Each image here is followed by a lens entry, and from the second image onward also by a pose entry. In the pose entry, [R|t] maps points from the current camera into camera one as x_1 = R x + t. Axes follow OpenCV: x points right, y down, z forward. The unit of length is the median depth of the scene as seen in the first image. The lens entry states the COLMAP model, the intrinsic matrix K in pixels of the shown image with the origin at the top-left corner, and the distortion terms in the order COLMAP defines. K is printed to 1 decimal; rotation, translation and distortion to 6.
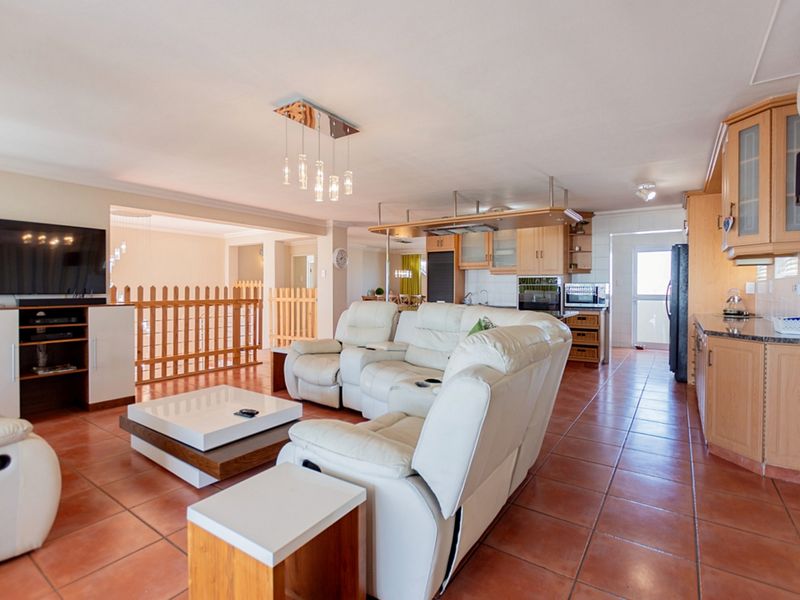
lens RADIAL K [[393.6, 0, 402.5], [0, 393.6, 289.7], [0, 0, 1]] dist [-0.001649, -0.000485]
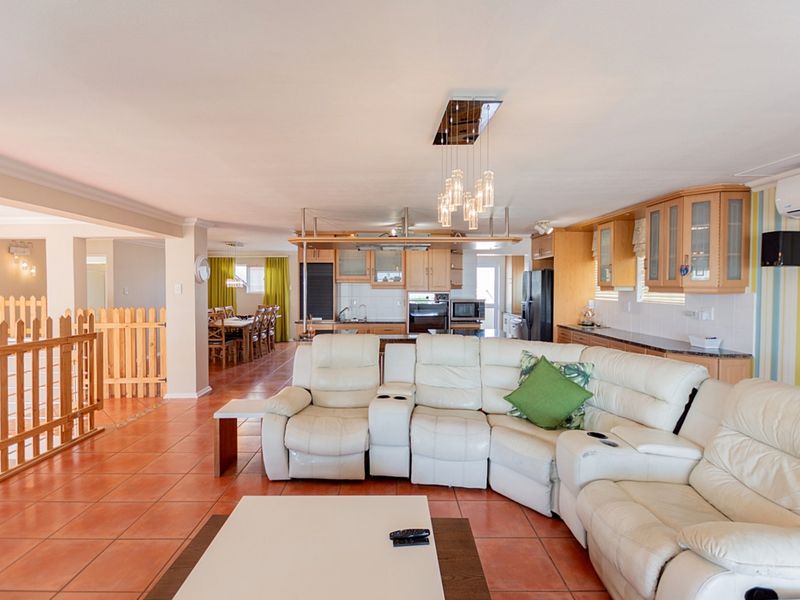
lens RADIAL K [[398.0, 0, 398.9], [0, 398.0, 290.3], [0, 0, 1]] dist [0.005235, -0.000359]
pose [[0.827067, -0.004775, 0.562083, -0.330015], [0.003458, 0.999988, 0.003408, -0.046460], [-0.562092, -0.000875, 0.827074, 0.183897]]
